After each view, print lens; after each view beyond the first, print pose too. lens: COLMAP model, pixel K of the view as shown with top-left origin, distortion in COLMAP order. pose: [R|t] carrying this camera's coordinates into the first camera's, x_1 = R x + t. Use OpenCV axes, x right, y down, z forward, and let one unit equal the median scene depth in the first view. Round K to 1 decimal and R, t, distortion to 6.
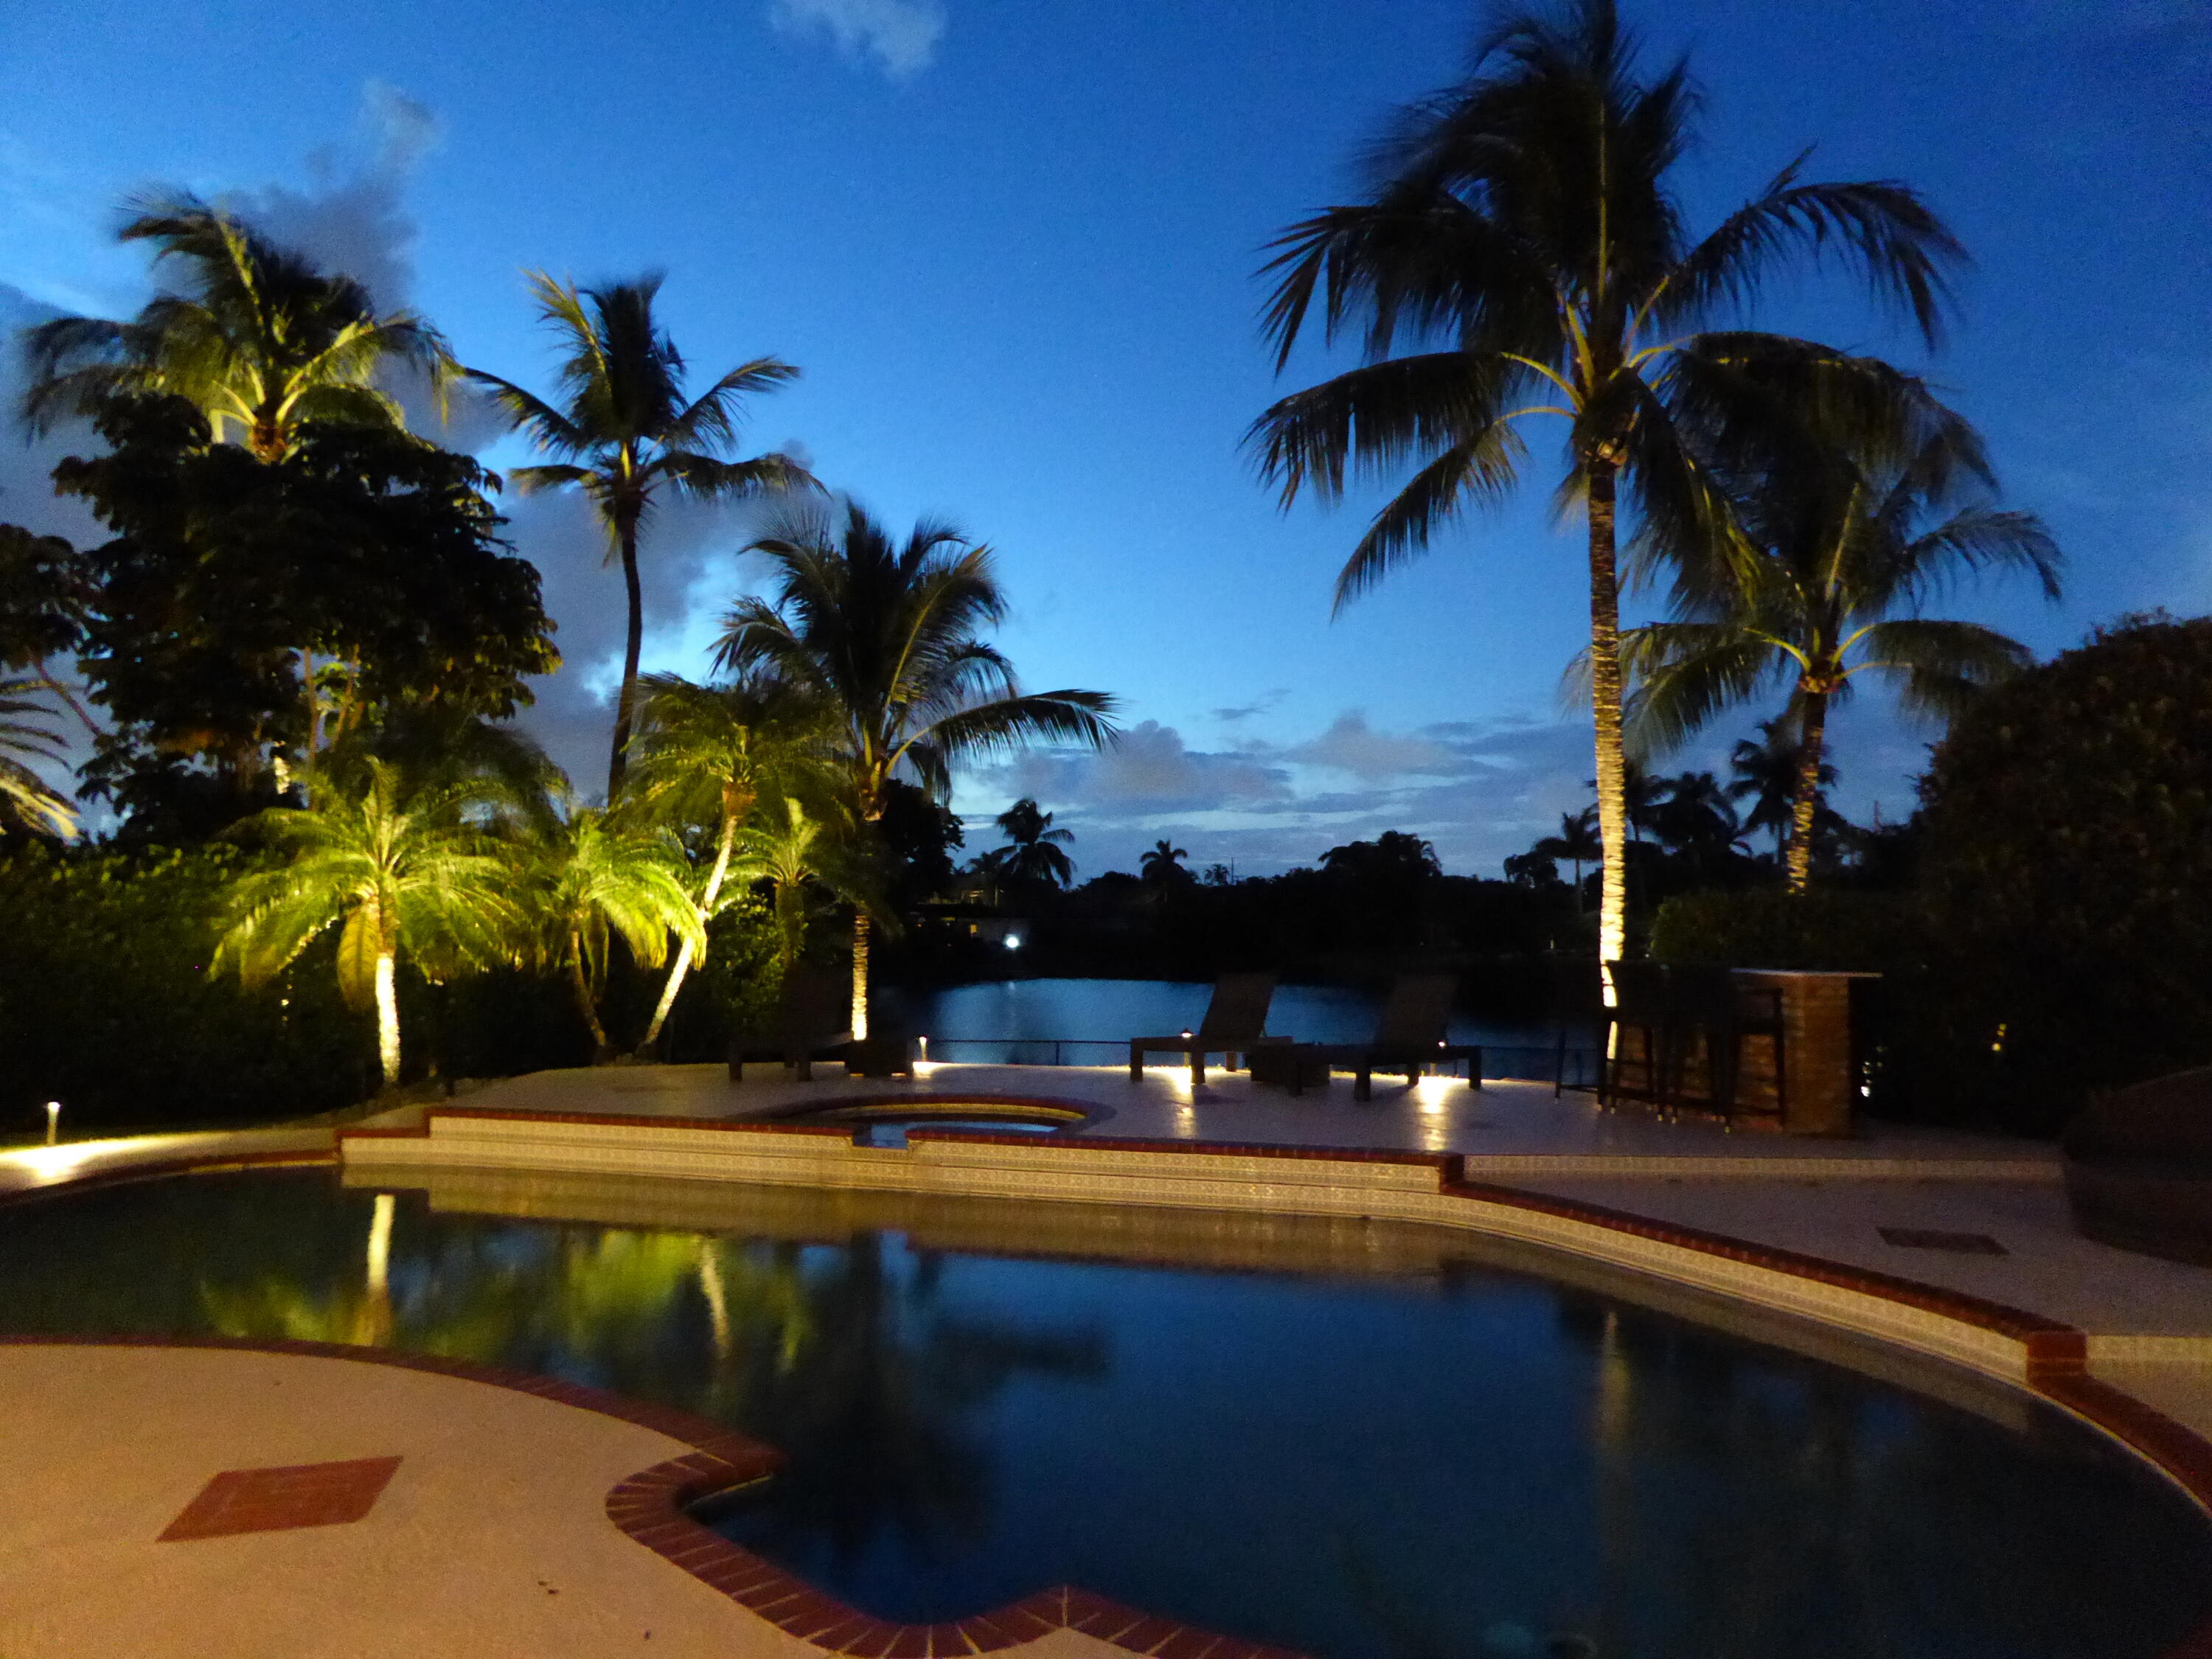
lens RADIAL K [[1610.1, 0, 1104.7], [0, 1610.1, 731.6], [0, 0, 1]] dist [-0.001702, -0.000147]
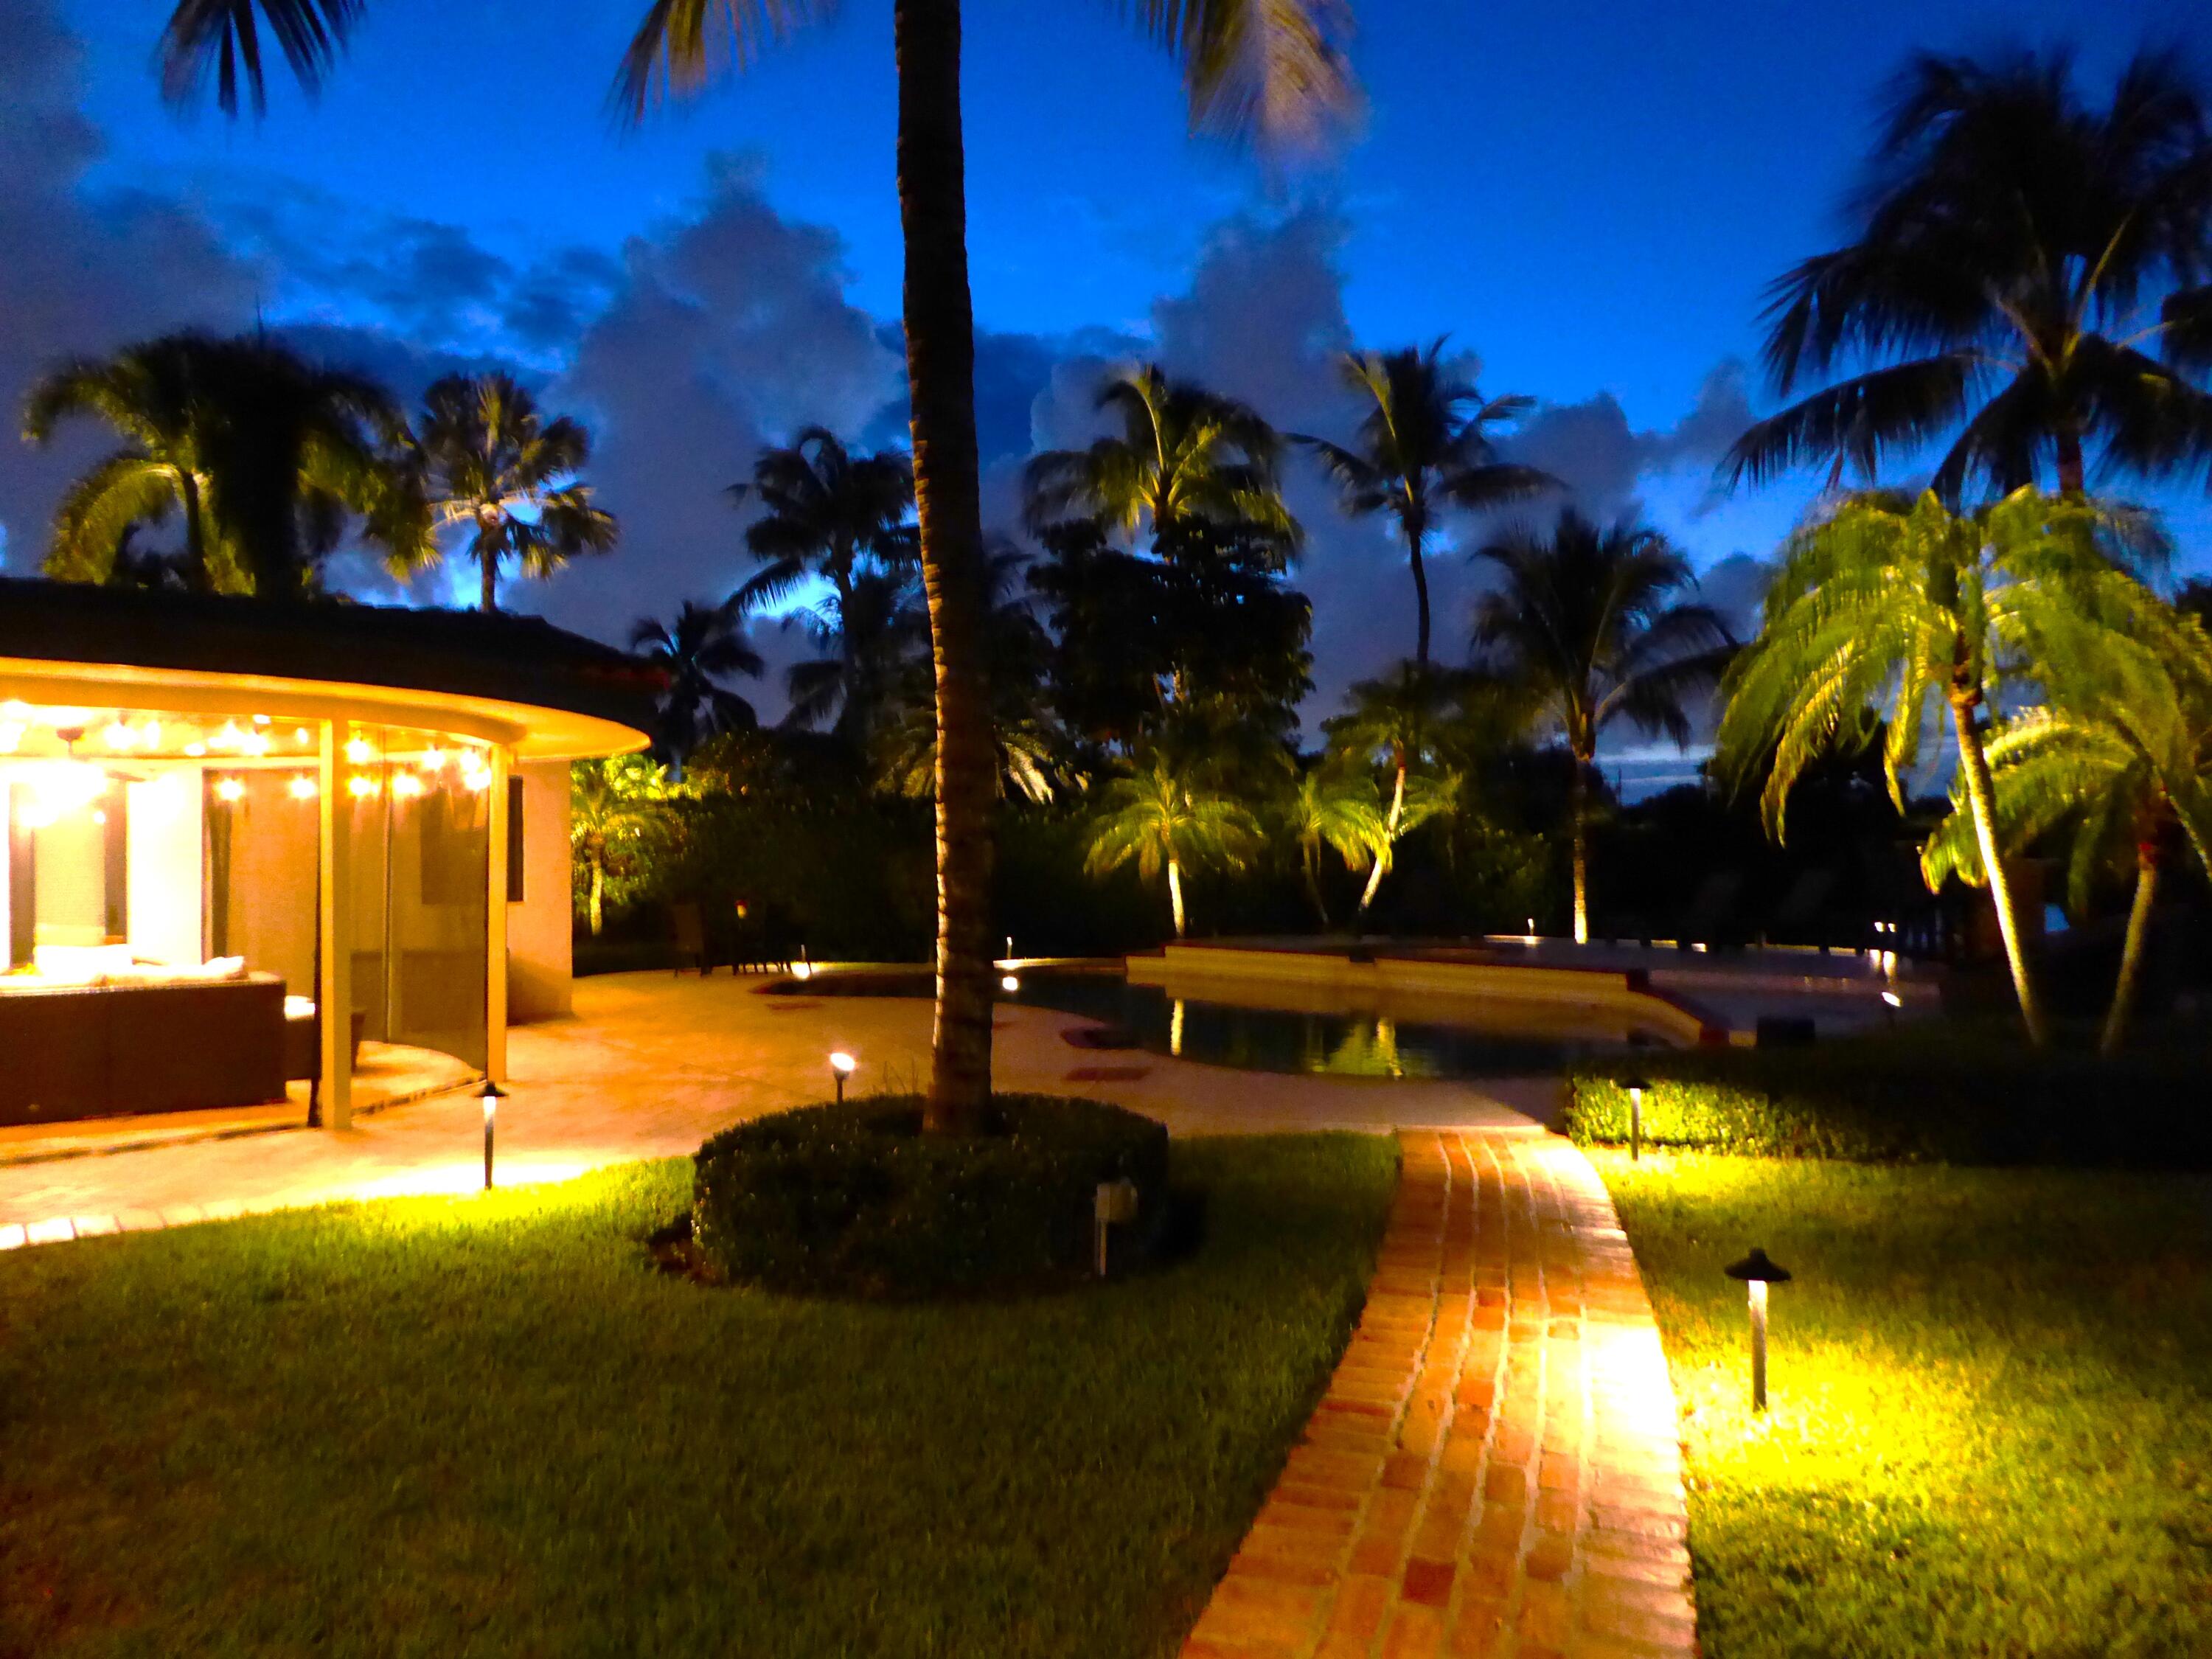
lens RADIAL K [[1541.4, 0, 1106.0], [0, 1541.4, 829.5], [0, 0, 1]] dist [-0.024843, -0.000406]
pose [[0.823038, -0.019460, -0.567653, 0.338807], [0.077909, 0.993834, 0.078890, -0.023519], [0.562618, -0.109155, 0.819479, -0.296805]]
